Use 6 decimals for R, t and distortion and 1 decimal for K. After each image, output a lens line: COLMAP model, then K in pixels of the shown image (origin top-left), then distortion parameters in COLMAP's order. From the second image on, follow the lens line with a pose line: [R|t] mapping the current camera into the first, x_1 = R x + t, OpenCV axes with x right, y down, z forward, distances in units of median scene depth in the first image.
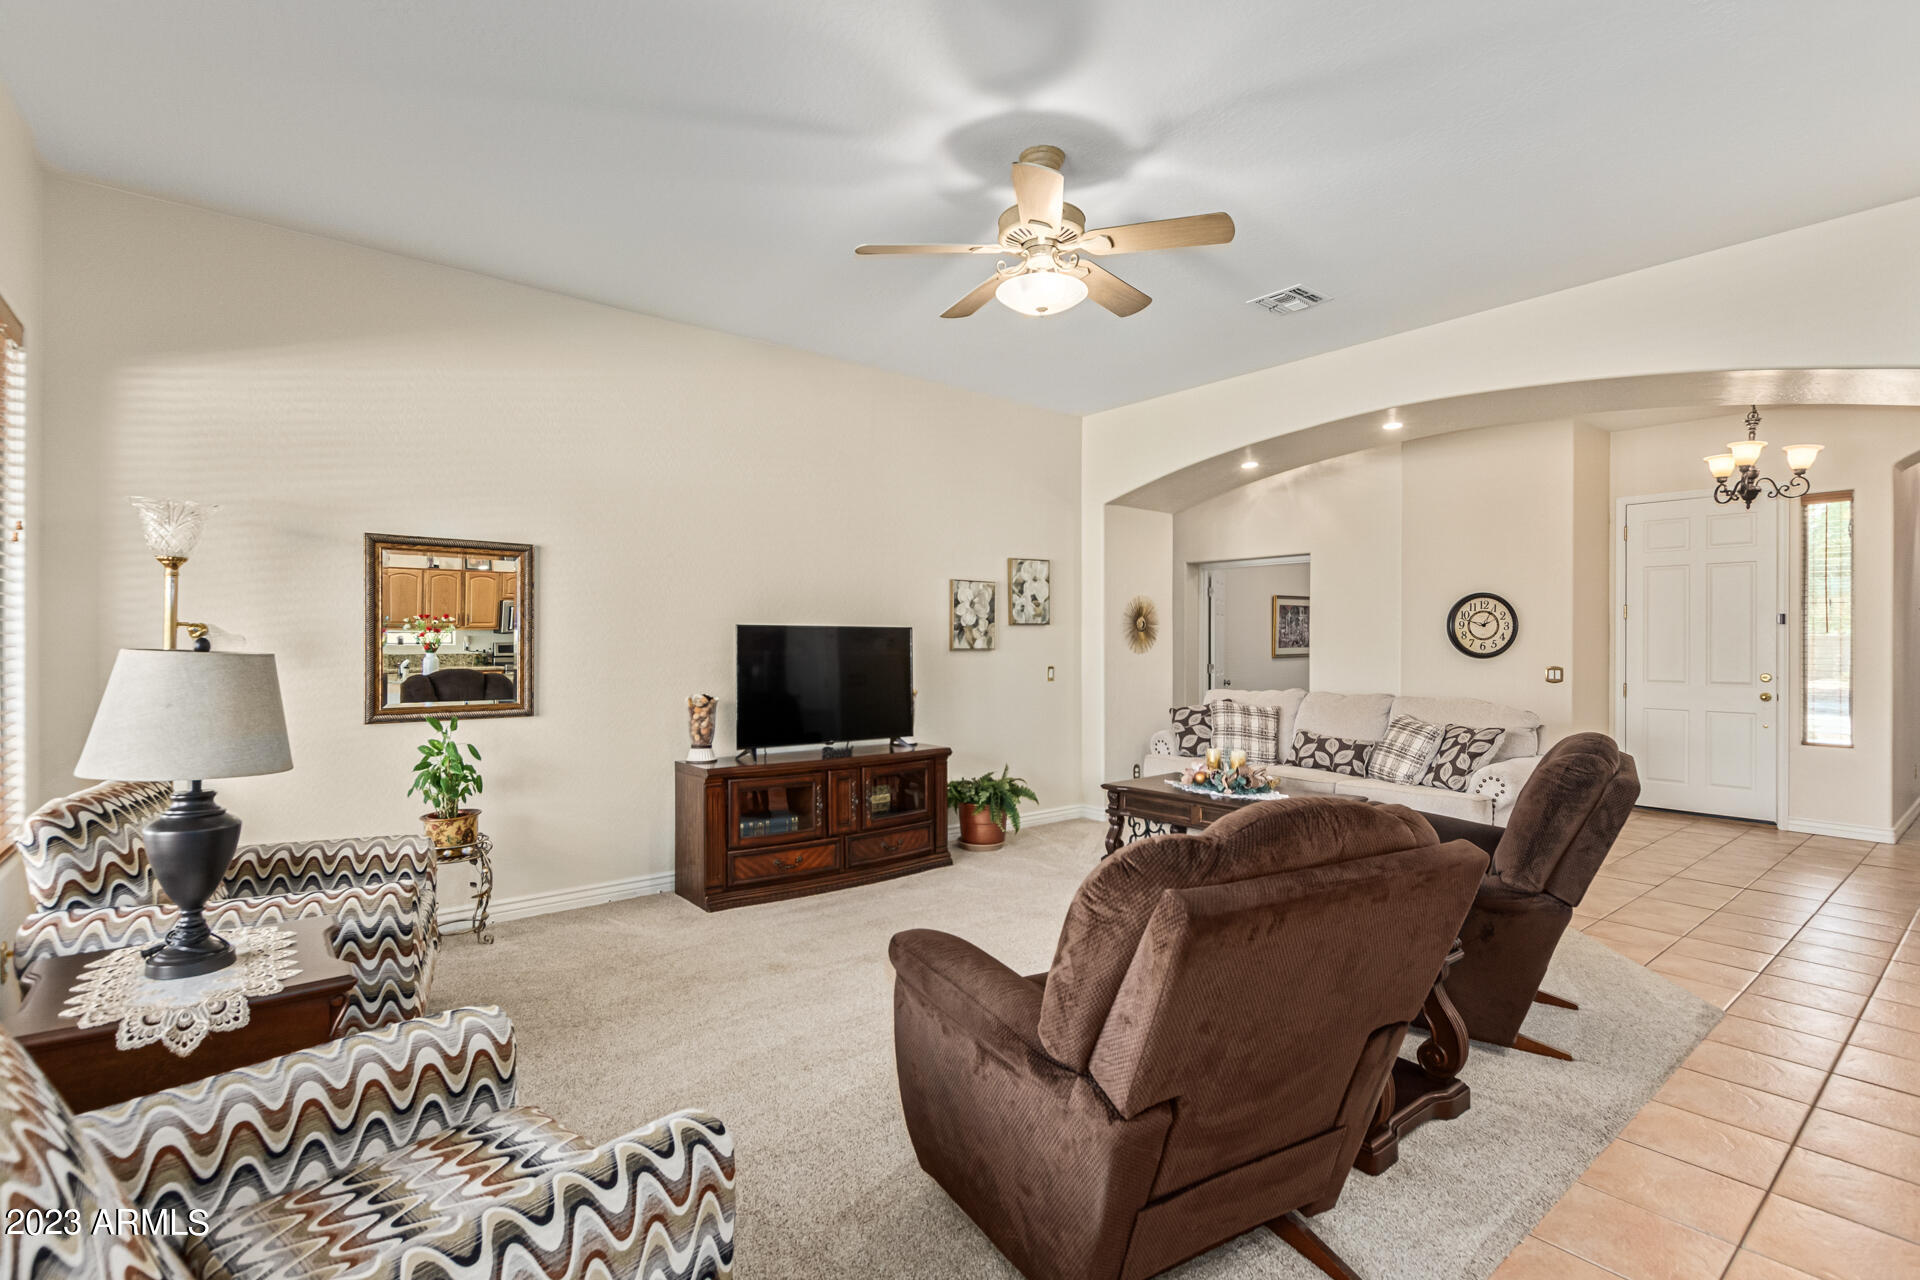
lens RADIAL K [[886.8, 0, 979.2], [0, 886.8, 639.9], [0, 0, 1]] dist [0.001362, -0.003909]
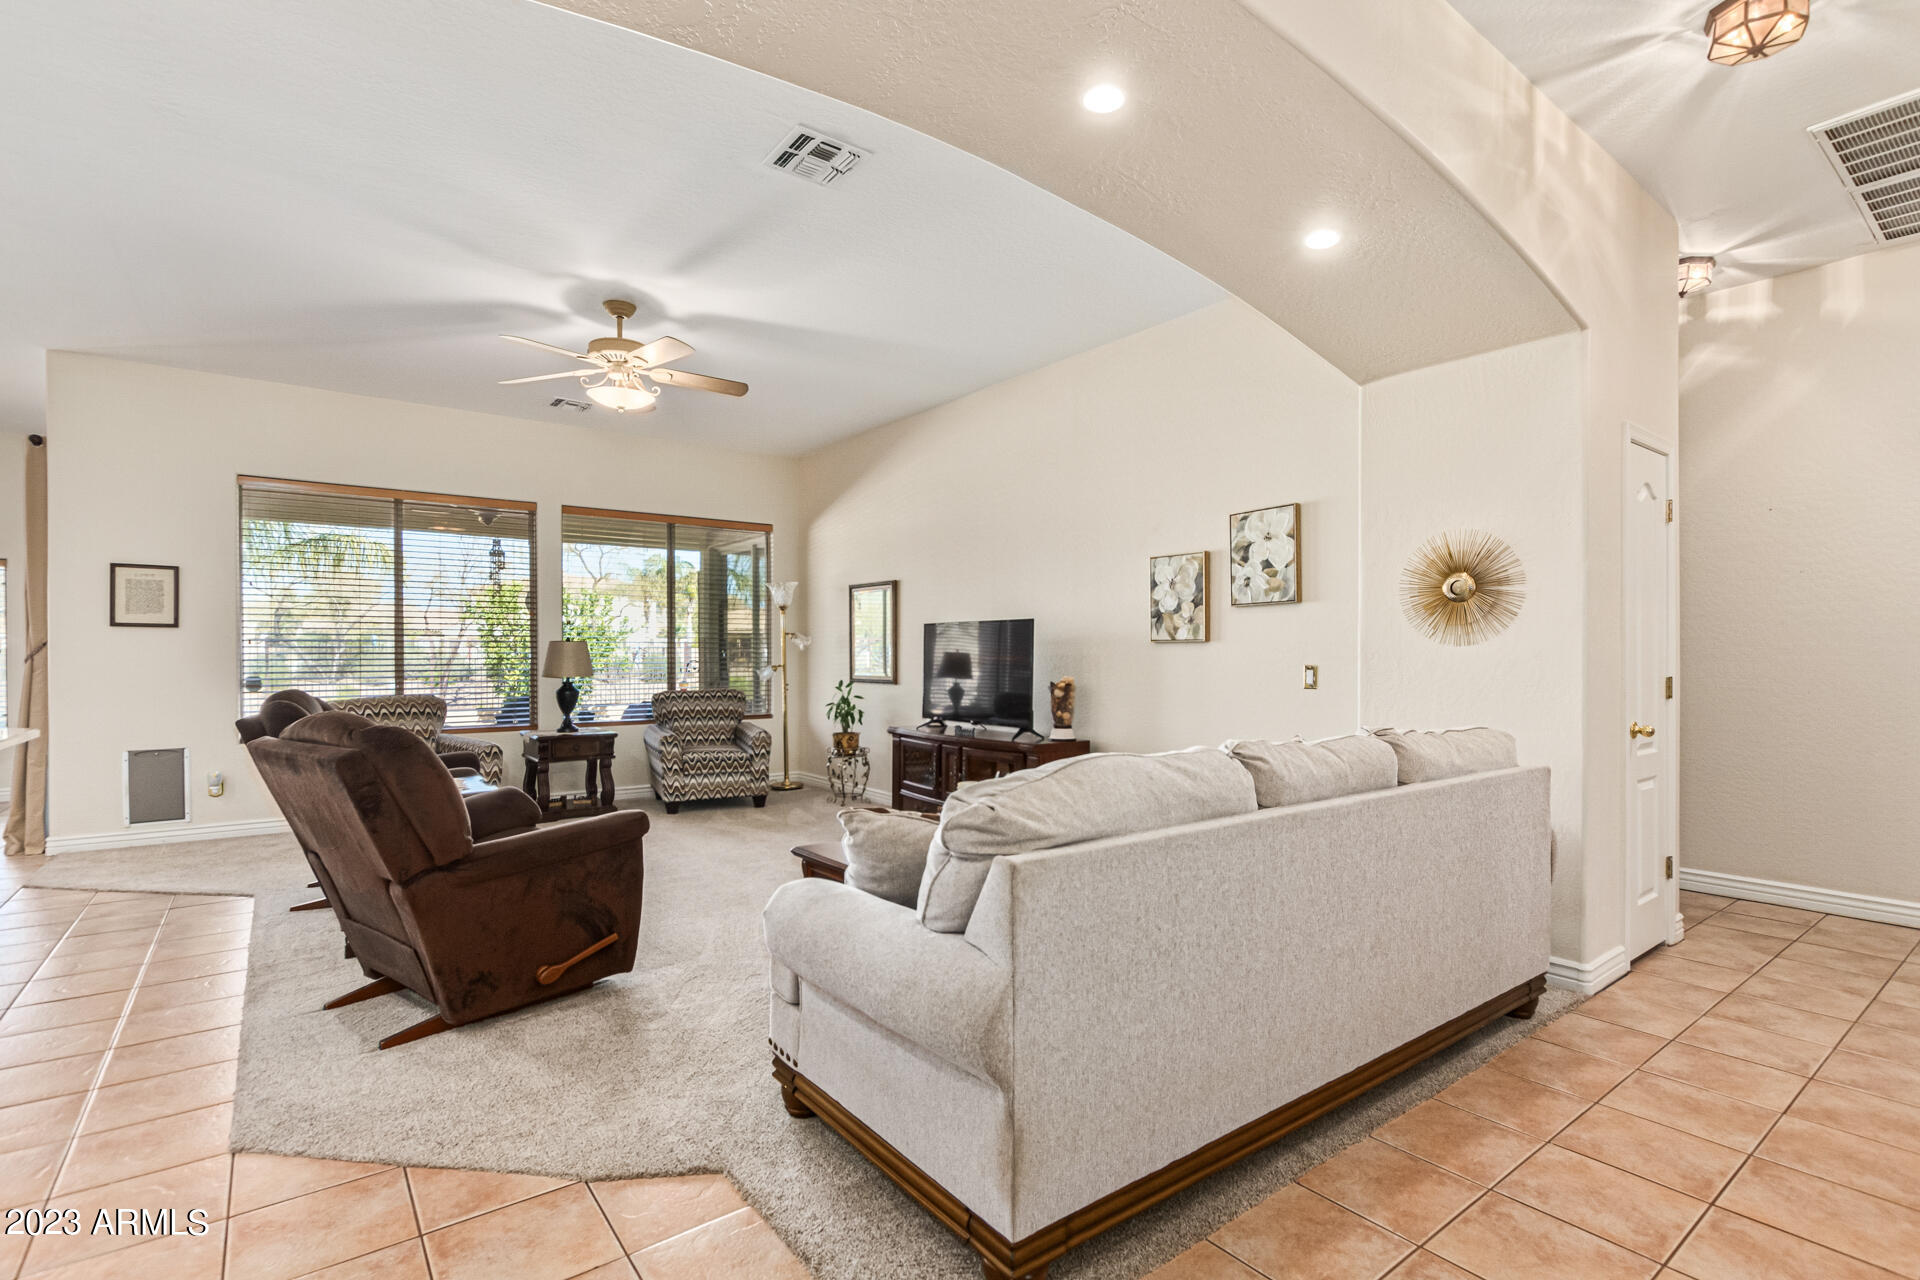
lens RADIAL K [[886.8, 0, 970.4], [0, 886.8, 654.9], [0, 0, 1]] dist [0.001362, -0.003909]
pose [[-0.026343, 0.000740, -0.999653, 0.805075], [0.003035, 0.999995, 0.000660, 0.022437], [0.999648, -0.003017, -0.026345, 0.847994]]
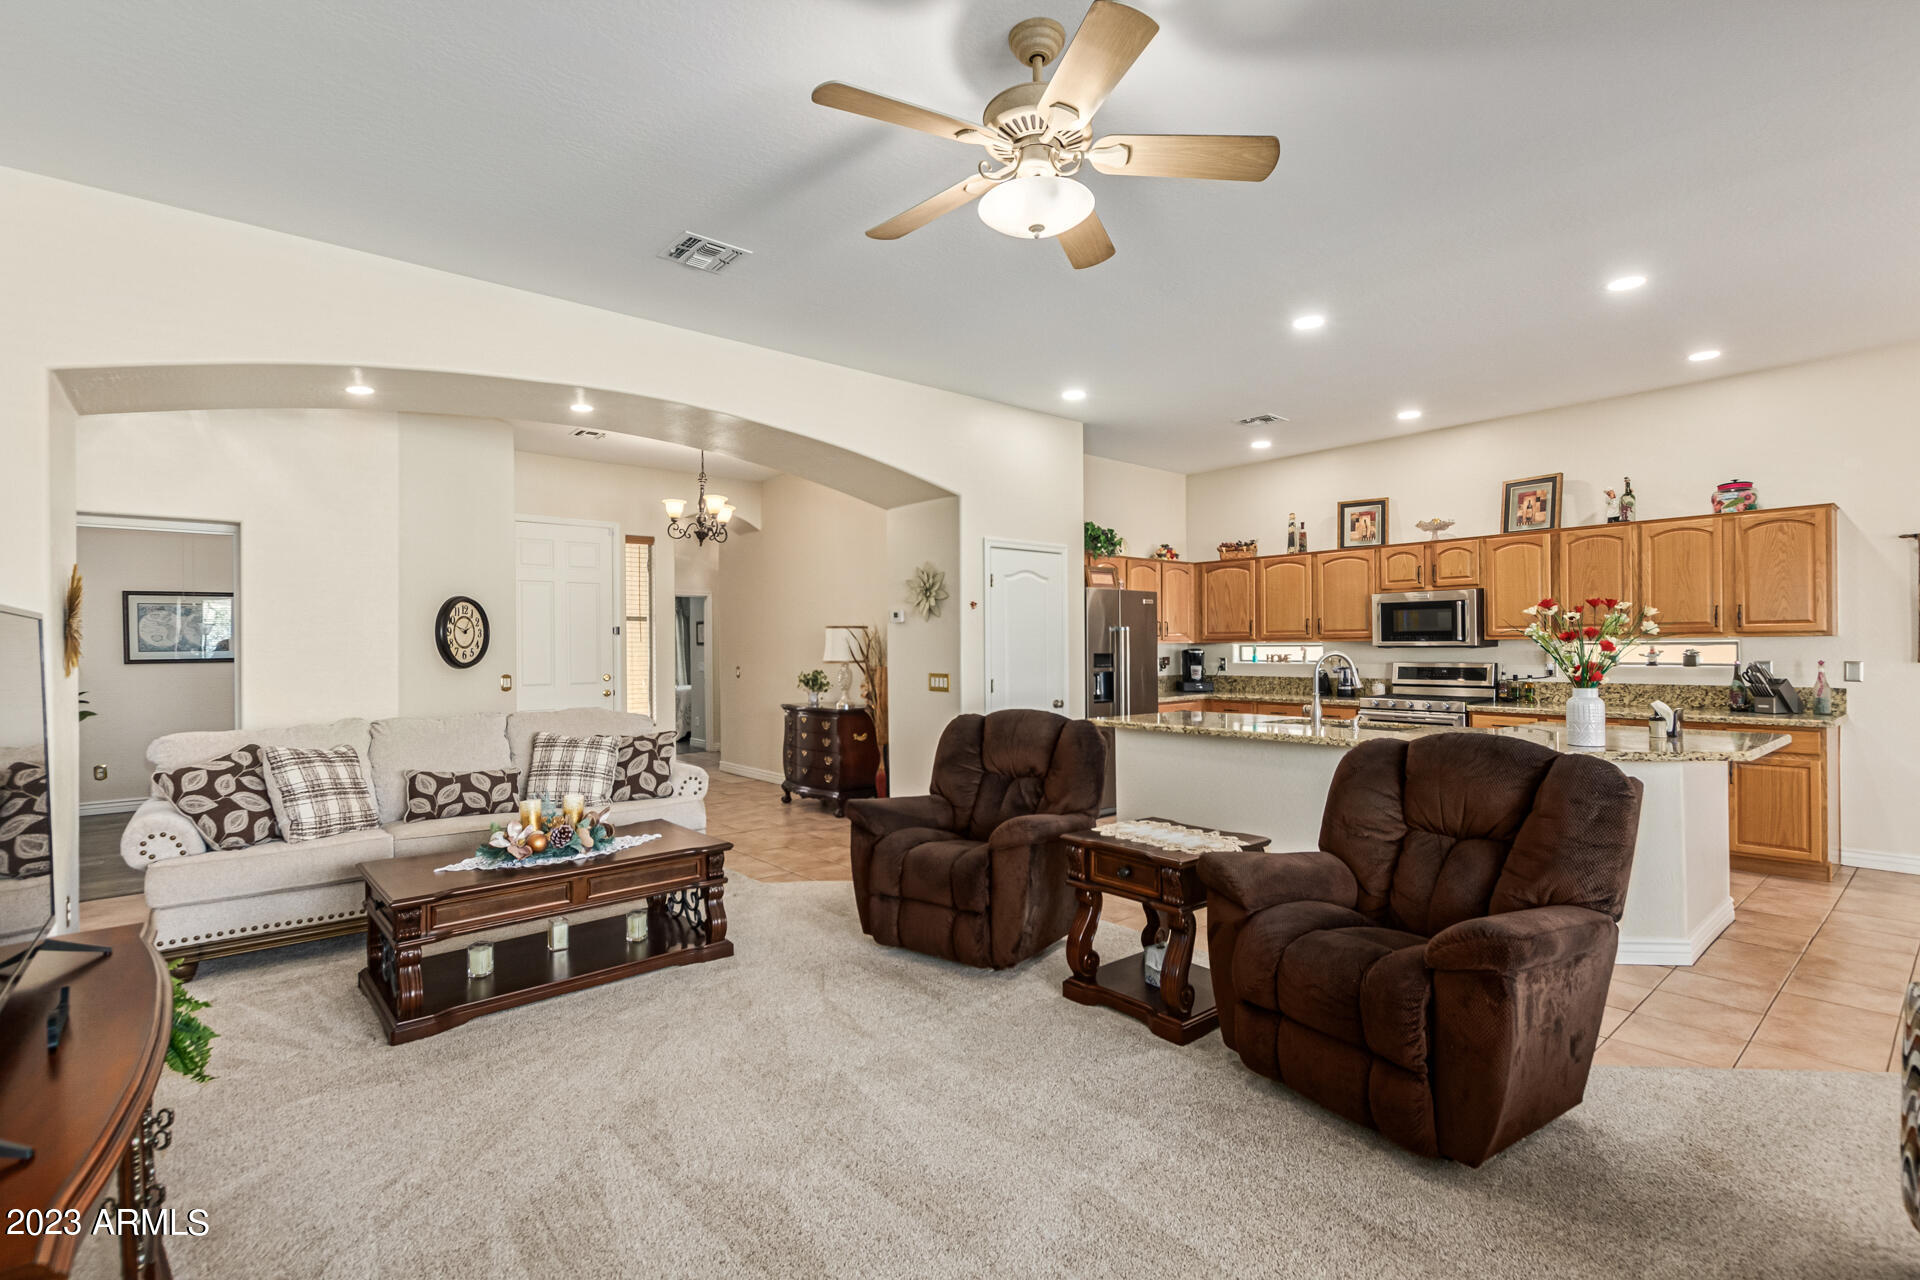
lens RADIAL K [[886.8, 0, 947.9], [0, 886.8, 643.0], [0, 0, 1]] dist [0.001362, -0.003909]
pose [[-0.019827, 0.002230, 0.999801, -0.396633], [0.005685, 0.999982, -0.002117, -0.000456], [-0.999787, 0.005642, -0.019839, 0.590577]]
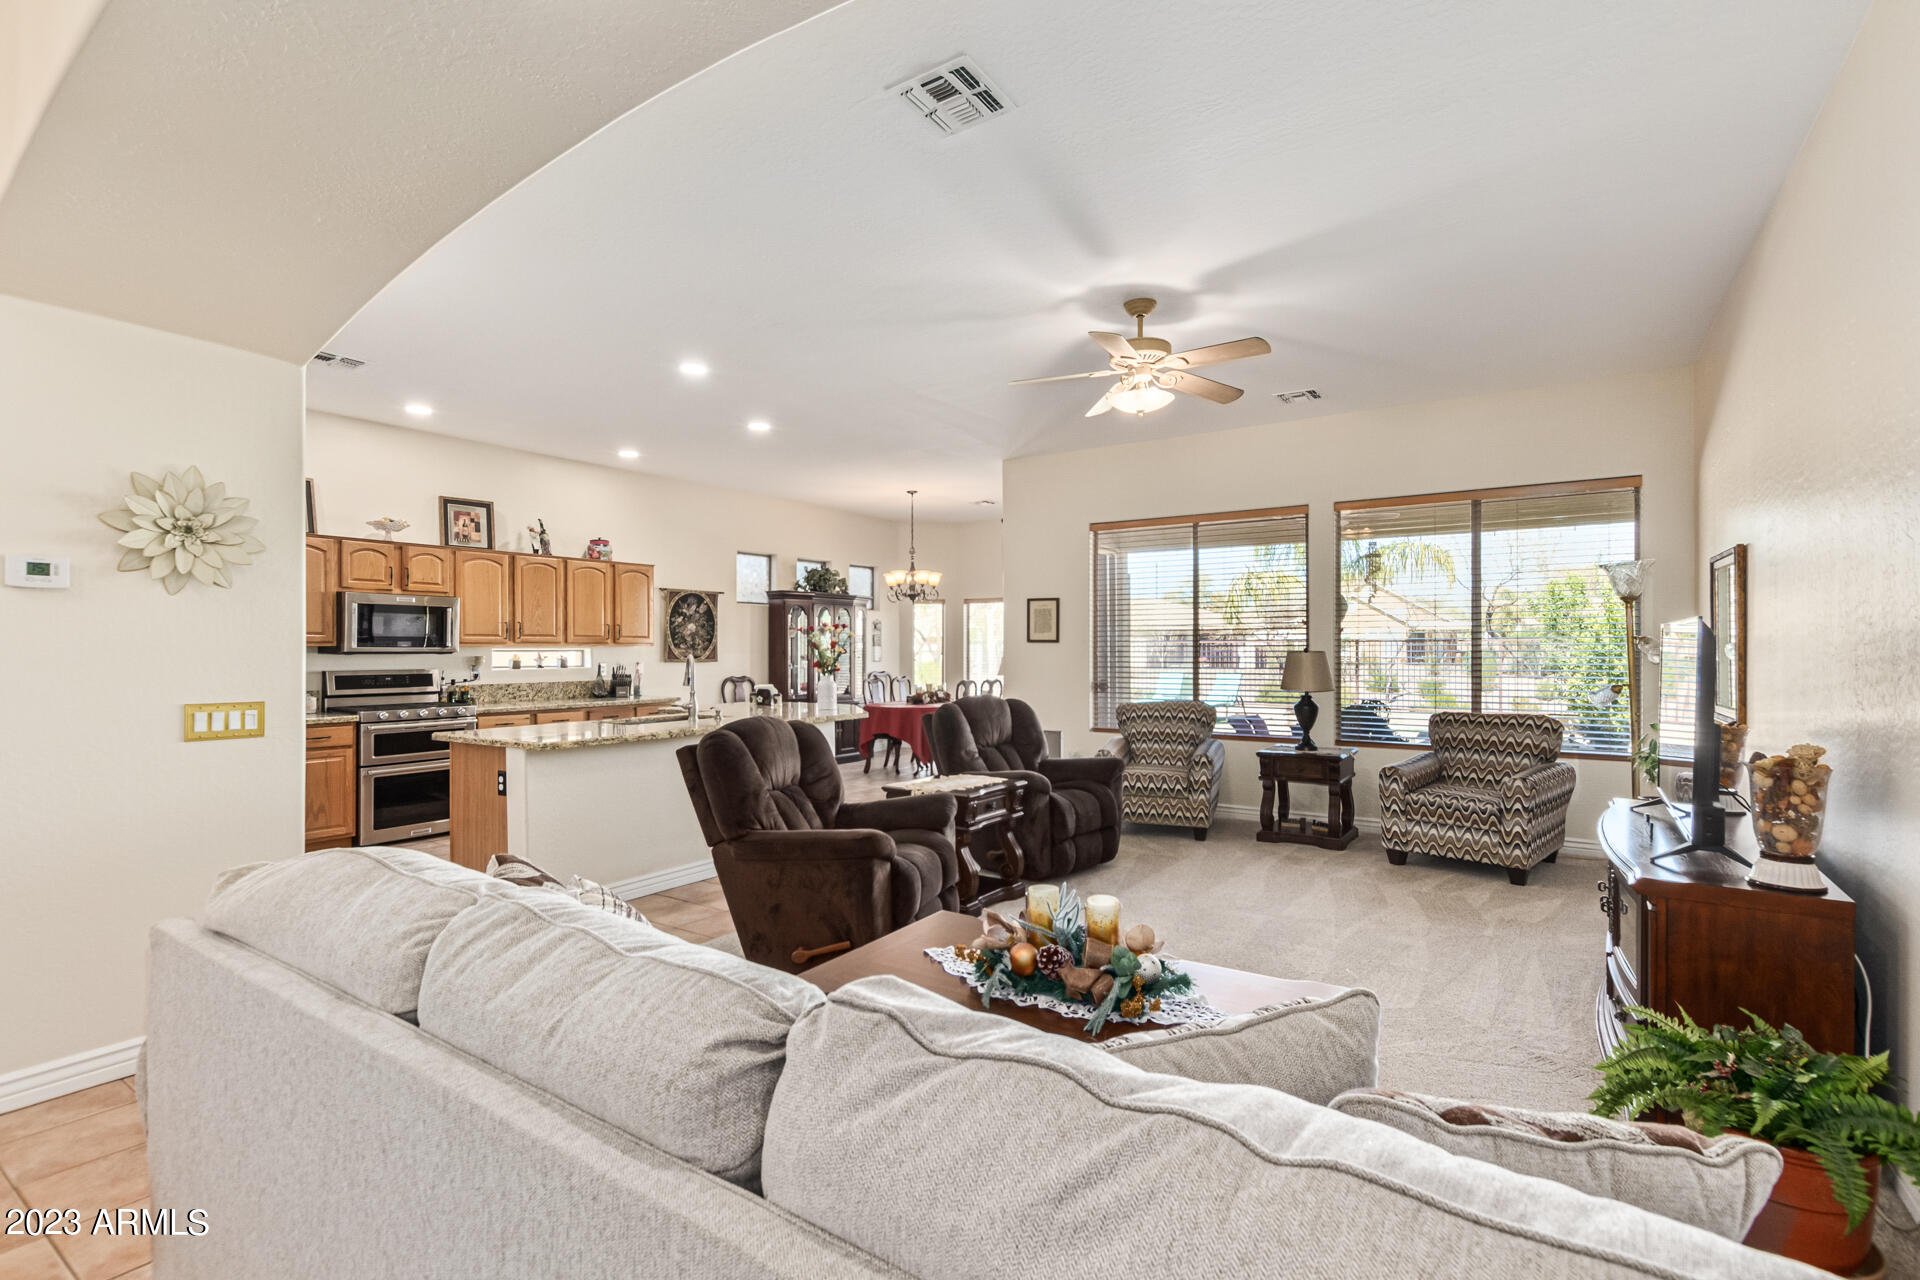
lens RADIAL K [[886.8, 0, 946.9], [0, 886.8, 649.3], [0, 0, 1]] dist [0.001362, -0.003909]
pose [[-0.960656, -0.000386, -0.277740, 0.396022], [0.000557, 0.999994, -0.003318, 0.005169], [0.277739, -0.003342, -0.960651, 1.182705]]
